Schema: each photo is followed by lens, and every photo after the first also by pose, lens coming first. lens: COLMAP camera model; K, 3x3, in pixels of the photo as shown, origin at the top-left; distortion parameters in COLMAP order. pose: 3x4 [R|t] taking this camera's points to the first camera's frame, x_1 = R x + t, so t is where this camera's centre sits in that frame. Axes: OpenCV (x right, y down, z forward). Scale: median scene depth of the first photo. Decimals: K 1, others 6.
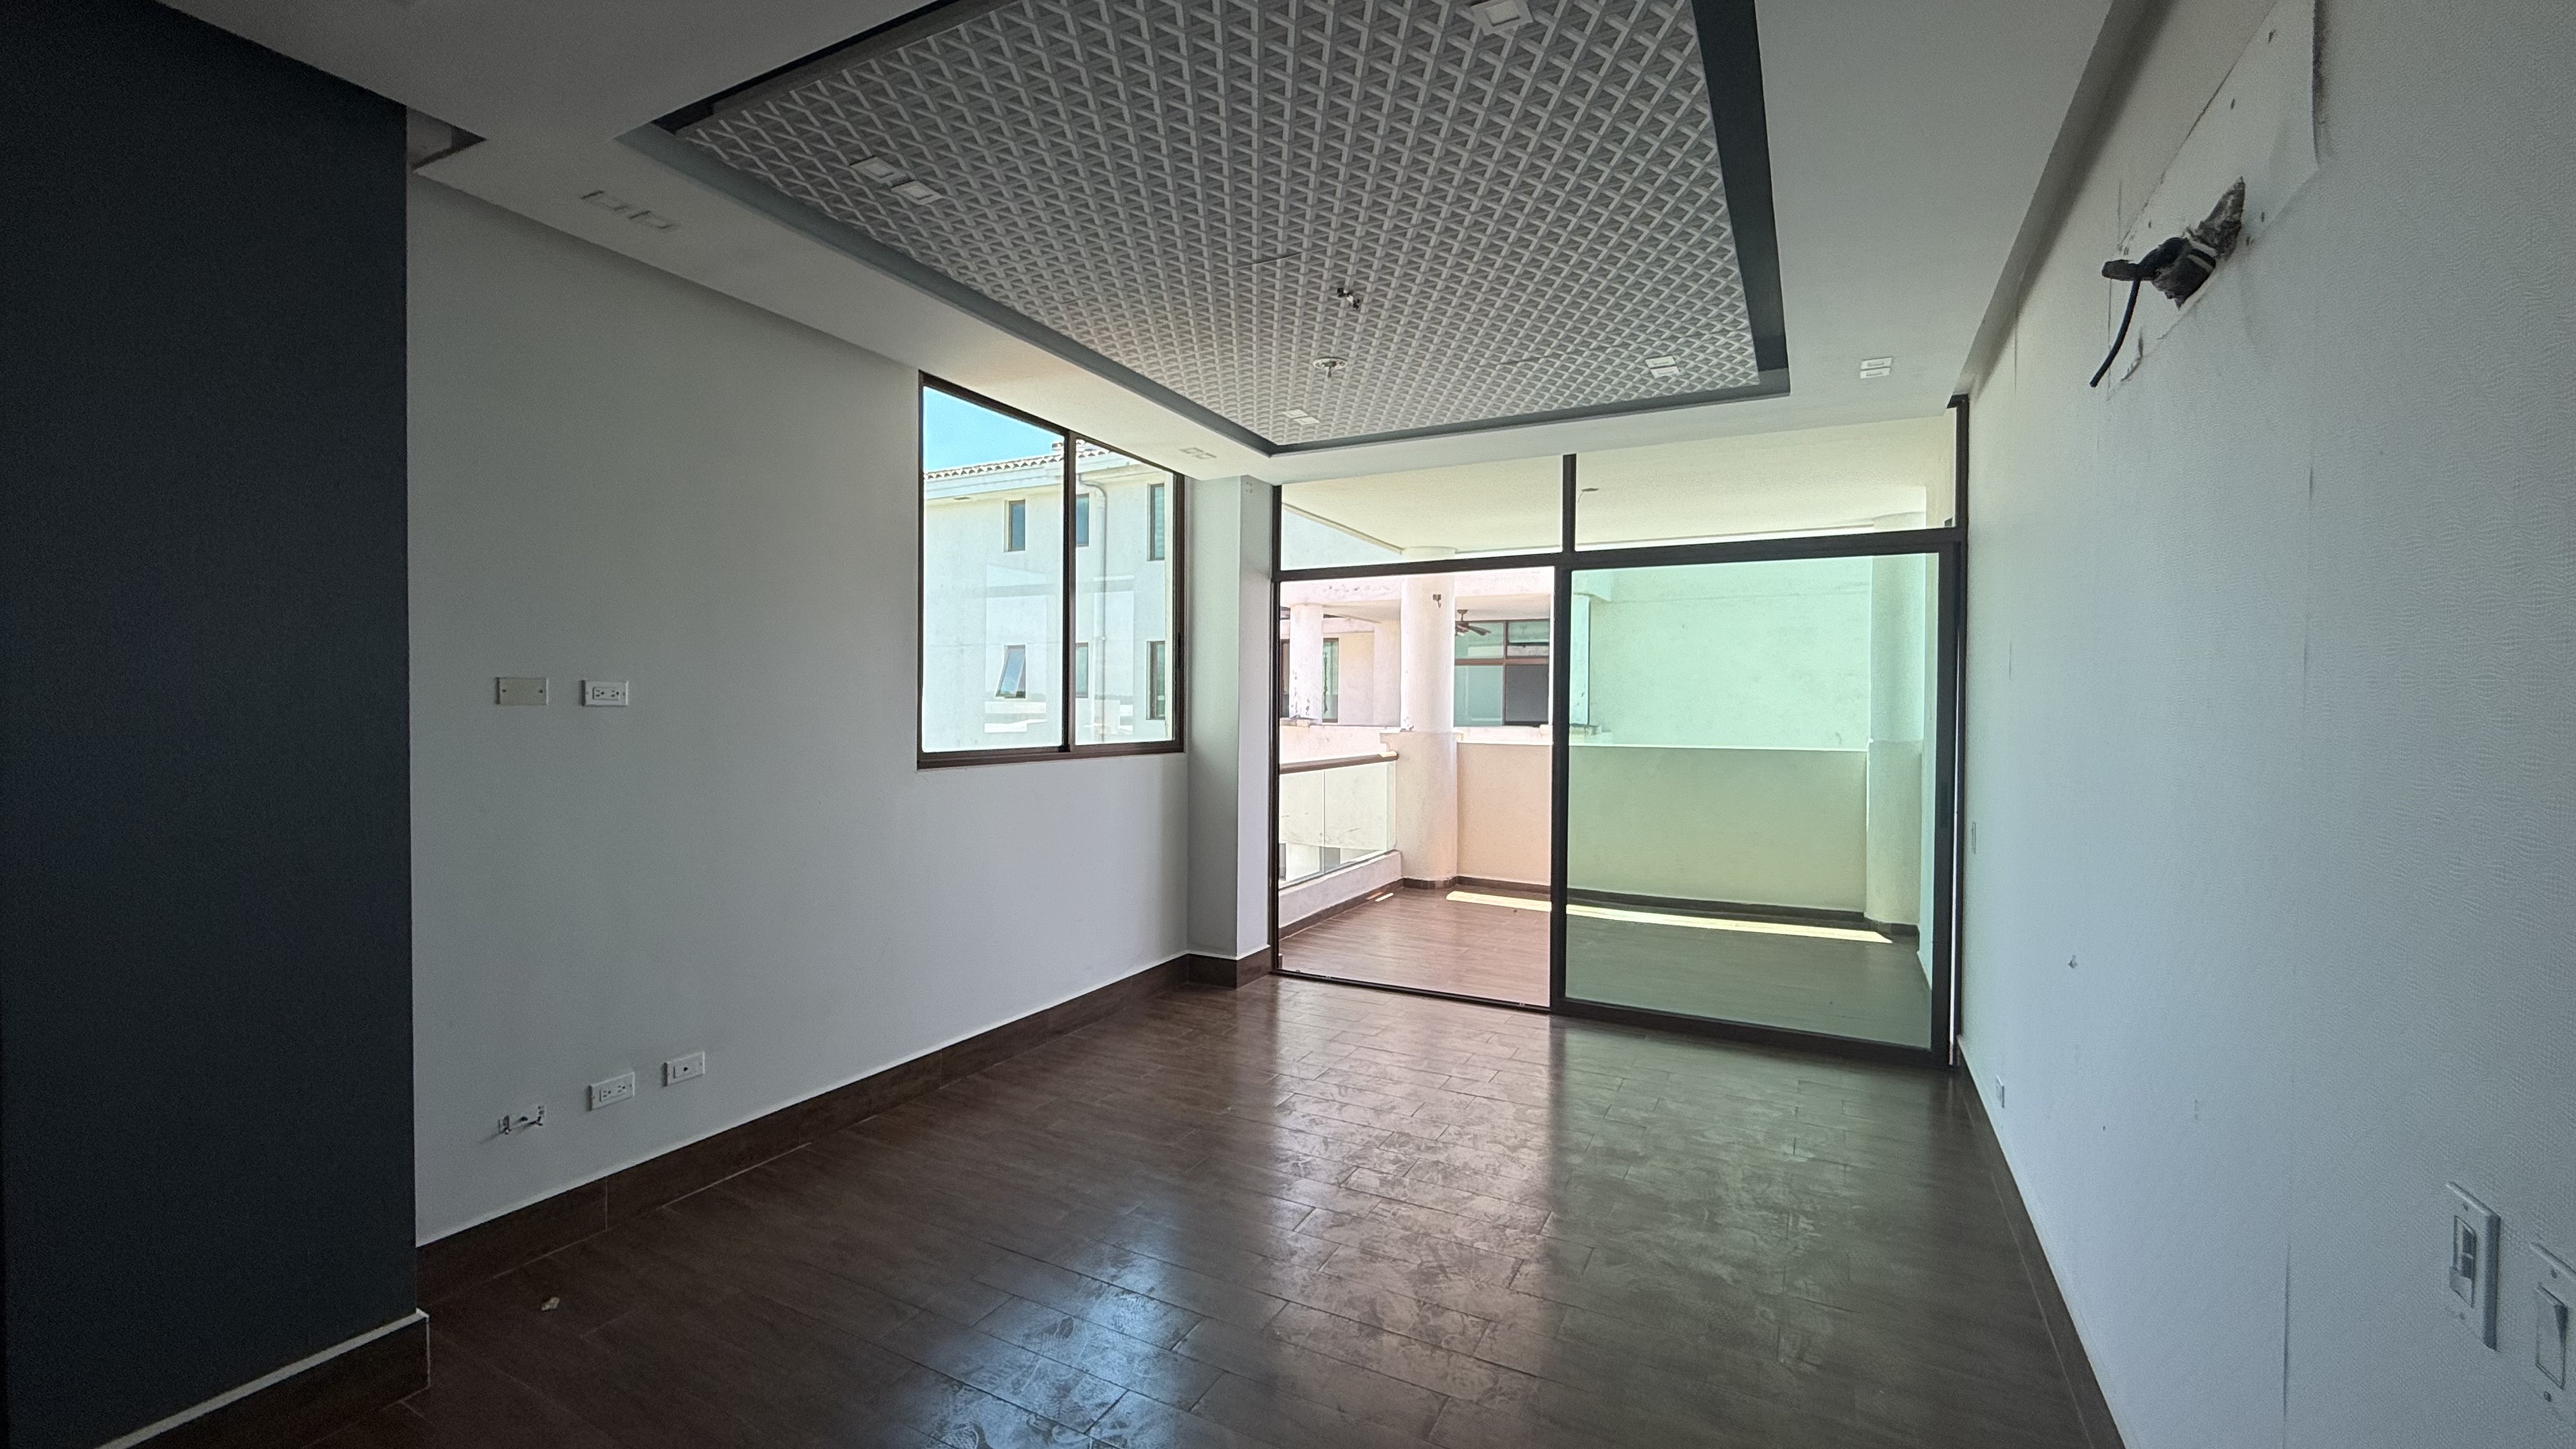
lens RADIAL K [[1031.3, 0, 1278.1], [0, 1031.3, 727.7], [0, 0, 1]] dist [0.001090, -0.000061]
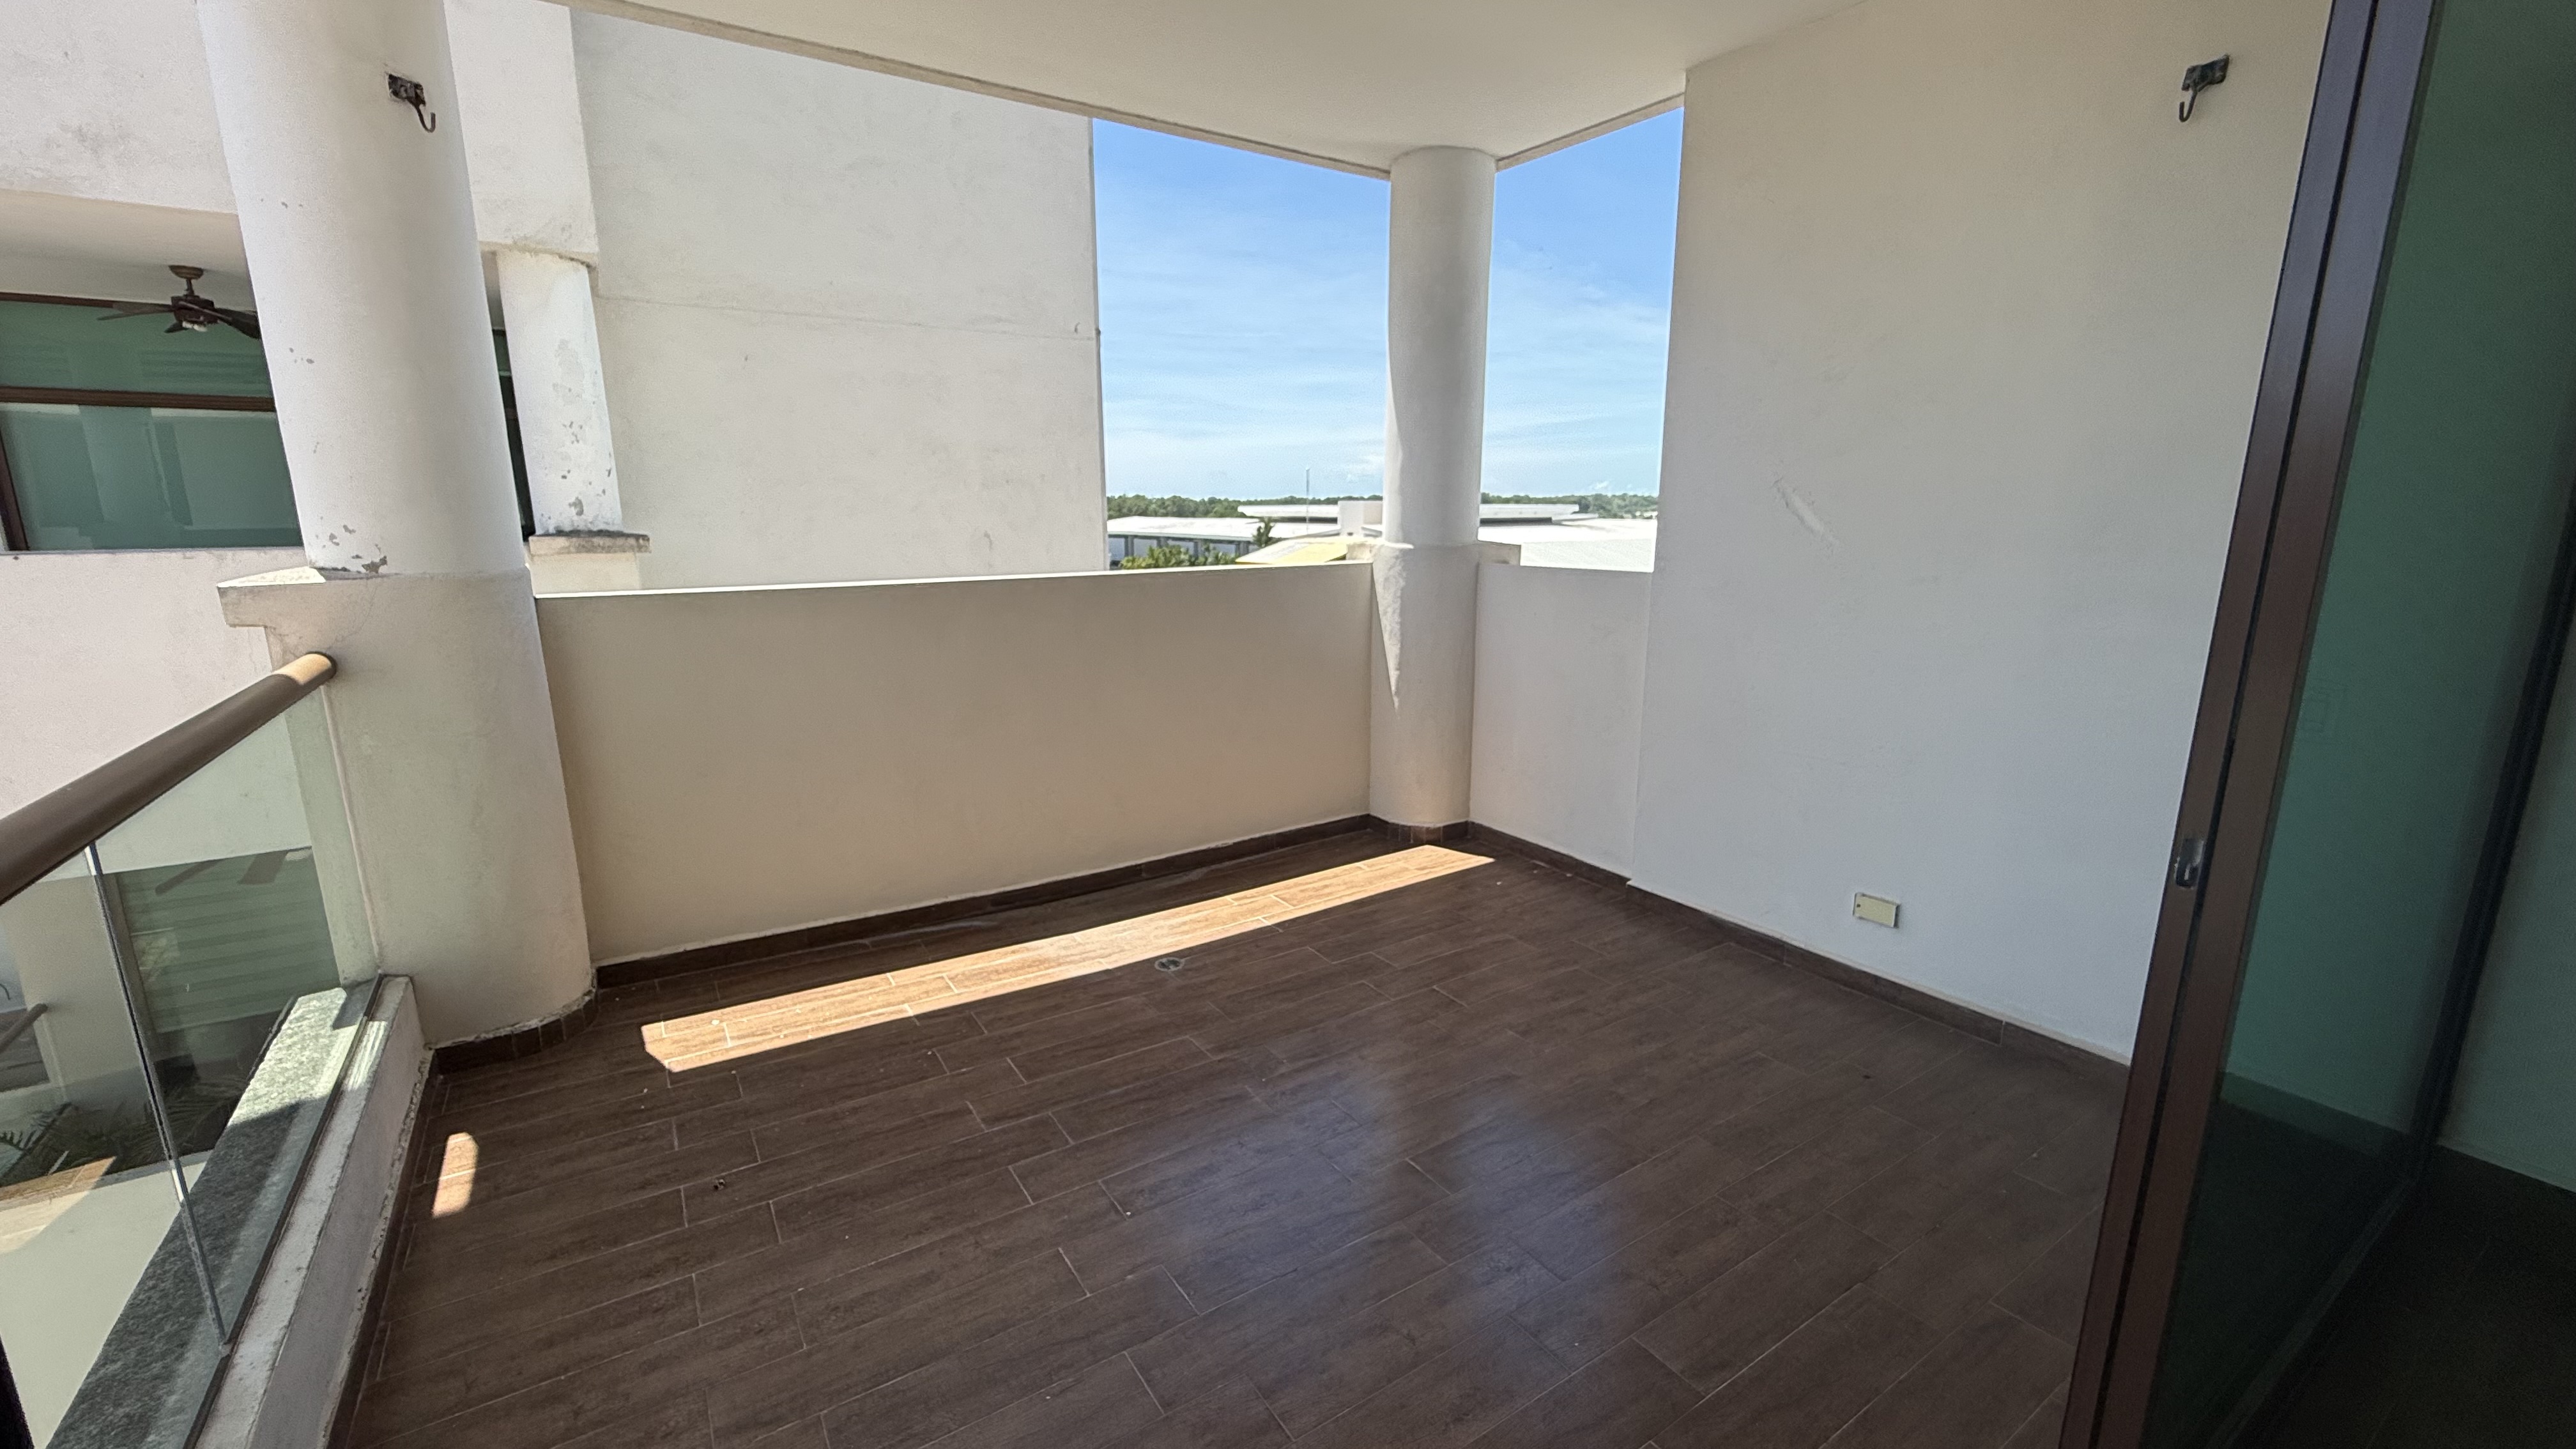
lens RADIAL K [[1031.3, 0, 1274.7], [0, 1031.3, 732.6], [0, 0, 1]] dist [0.001090, -0.000061]
pose [[0.486391, -0.200155, 0.850507, -0.013186], [0.025828, 0.976276, 0.214982, -0.017870], [-0.873360, -0.082598, 0.480021, 1.060408]]
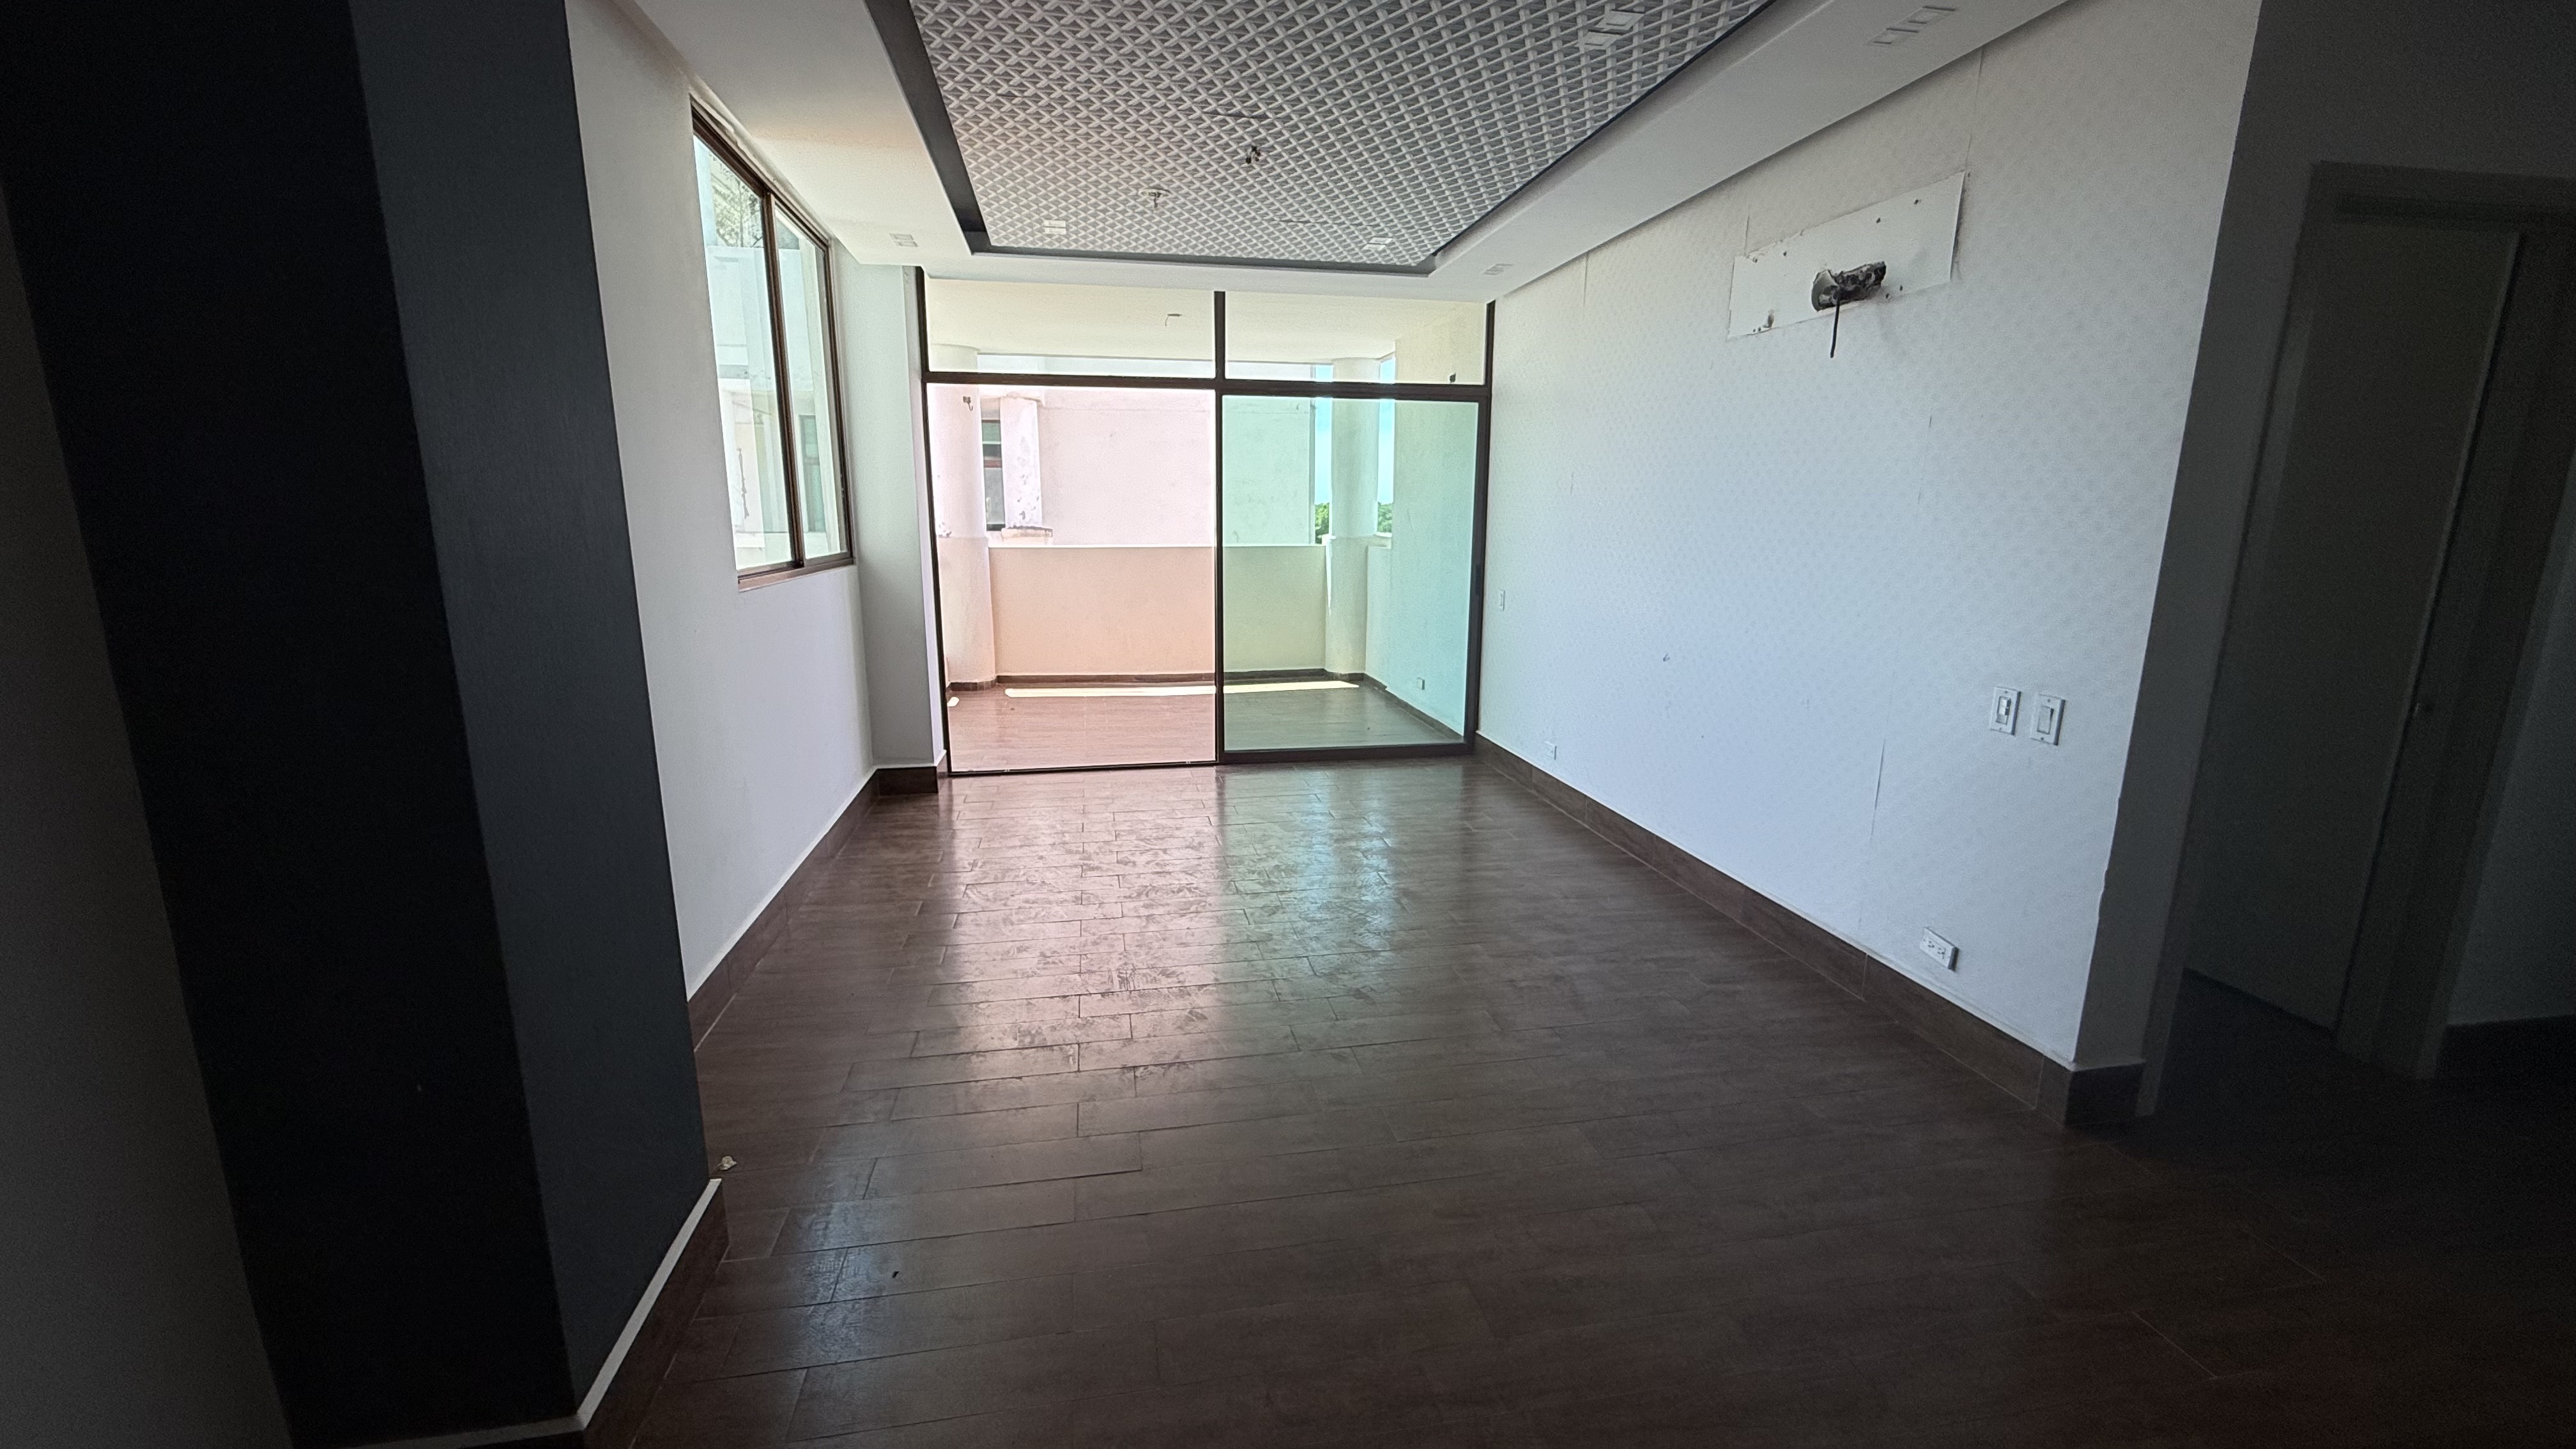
lens RADIAL K [[1031.3, 0, 1274.5], [0, 1031.3, 722.3], [0, 0, 1]] dist [0.001090, -0.000061]
pose [[0.783706, -0.129515, 0.607479, -0.434684], [0.015584, 0.981811, 0.189219, -0.007511], [-0.620936, -0.138825, 0.771470, 0.002935]]
